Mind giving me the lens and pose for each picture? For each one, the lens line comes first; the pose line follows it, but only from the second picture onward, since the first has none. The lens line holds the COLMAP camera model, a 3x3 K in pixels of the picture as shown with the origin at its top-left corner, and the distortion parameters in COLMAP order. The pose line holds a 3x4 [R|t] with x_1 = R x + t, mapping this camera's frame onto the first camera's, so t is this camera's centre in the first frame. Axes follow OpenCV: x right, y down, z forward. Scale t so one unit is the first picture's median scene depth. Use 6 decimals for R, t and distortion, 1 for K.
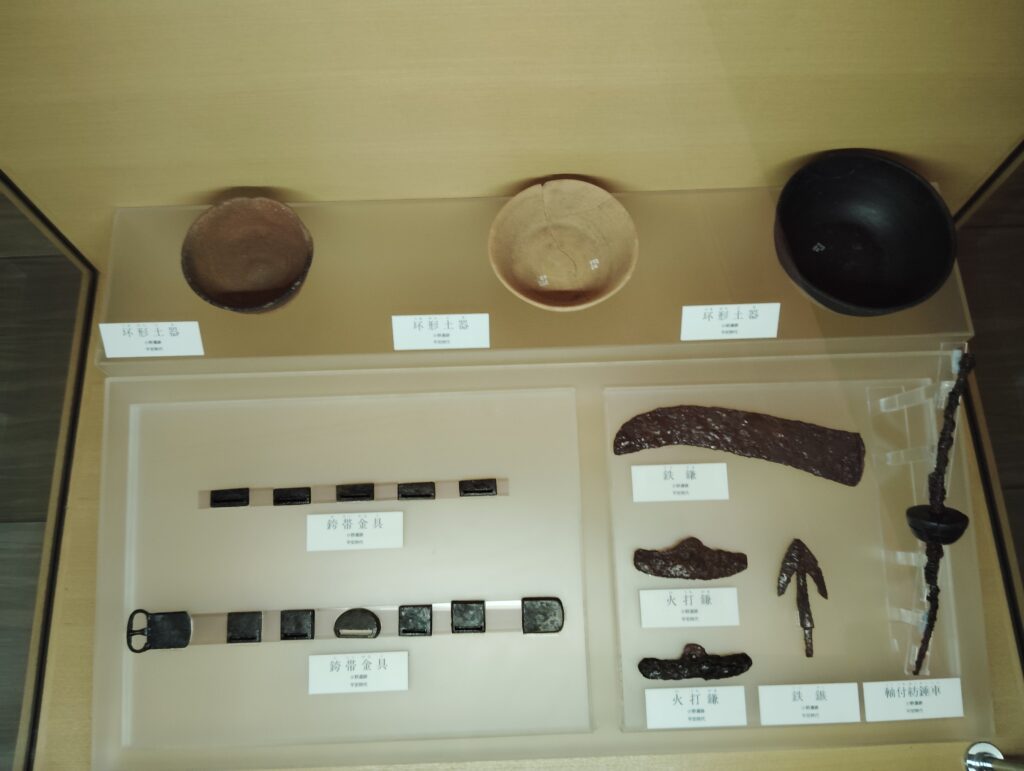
lens RADIAL K [[847.9, 0, 511.3], [0, 847.9, 371.7], [0, 0, 1]] dist [0.105091, -0.212032]
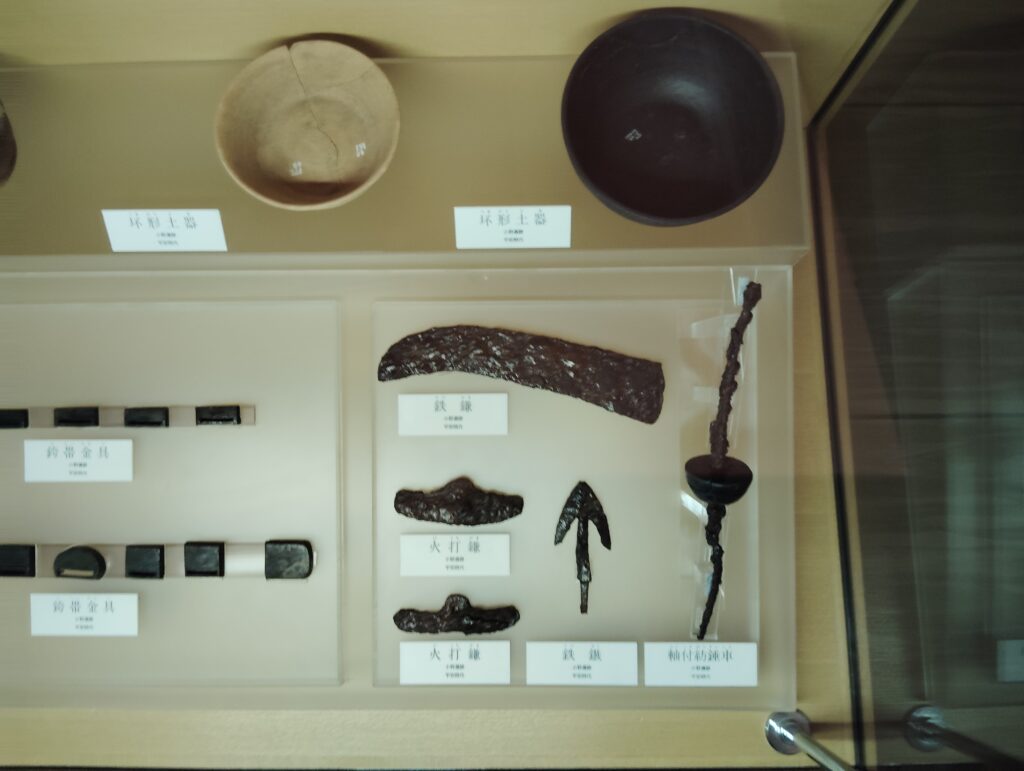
lens RADIAL K [[847.9, 0, 511.3], [0, 847.9, 371.7], [0, 0, 1]] dist [0.105091, -0.212032]
pose [[0.999449, 0.025181, -0.021646, 0.278322], [-0.021346, 0.986547, 0.162080, -0.054466], [0.025436, -0.161528, 0.986540, 0.162999]]
